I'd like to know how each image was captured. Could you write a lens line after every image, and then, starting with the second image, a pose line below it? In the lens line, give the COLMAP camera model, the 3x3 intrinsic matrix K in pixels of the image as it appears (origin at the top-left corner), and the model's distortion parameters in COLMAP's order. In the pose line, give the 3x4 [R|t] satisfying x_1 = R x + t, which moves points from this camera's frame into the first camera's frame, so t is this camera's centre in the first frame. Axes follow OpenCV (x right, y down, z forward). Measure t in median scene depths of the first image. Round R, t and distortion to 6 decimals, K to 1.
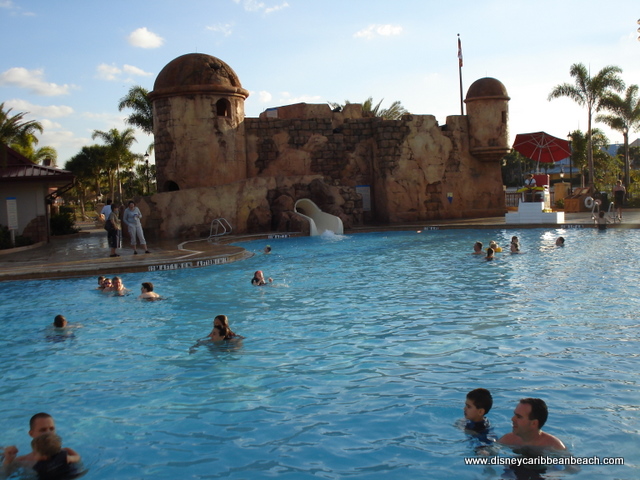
lens RADIAL K [[713.0, 0, 314.8], [0, 713.0, 240.7], [0, 0, 1]] dist [-0.109447, 0.000000]
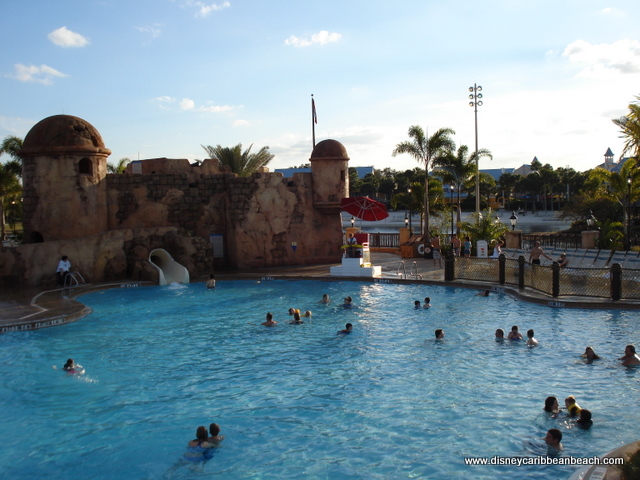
lens RADIAL K [[713.0, 0, 319.8], [0, 713.0, 238.6], [0, 0, 1]] dist [-0.109447, 0.000000]
pose [[0.991383, 0.012787, 0.130368, 0.085687], [-0.010308, 0.999753, -0.019677, -0.052560], [-0.130587, 0.018163, 0.991270, -0.127098]]
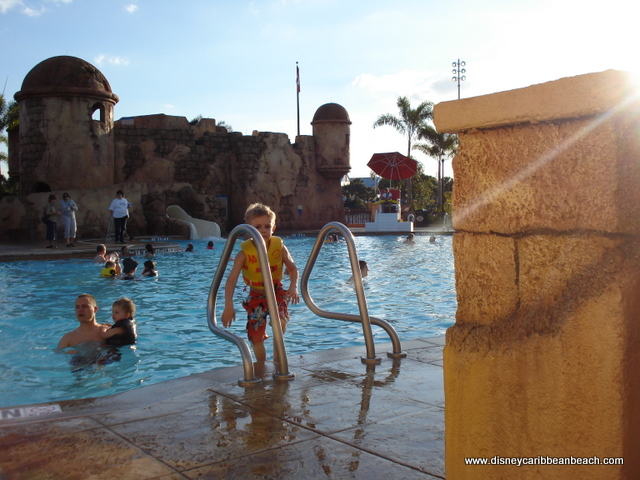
lens RADIAL K [[713.0, 0, 314.9], [0, 713.0, 241.3], [0, 0, 1]] dist [-0.109447, 0.000000]
pose [[0.939161, 0.018465, 0.342980, -0.165854], [-0.005012, 0.999184, -0.040068, 0.031595], [-0.343440, 0.035911, 0.938488, -0.031743]]
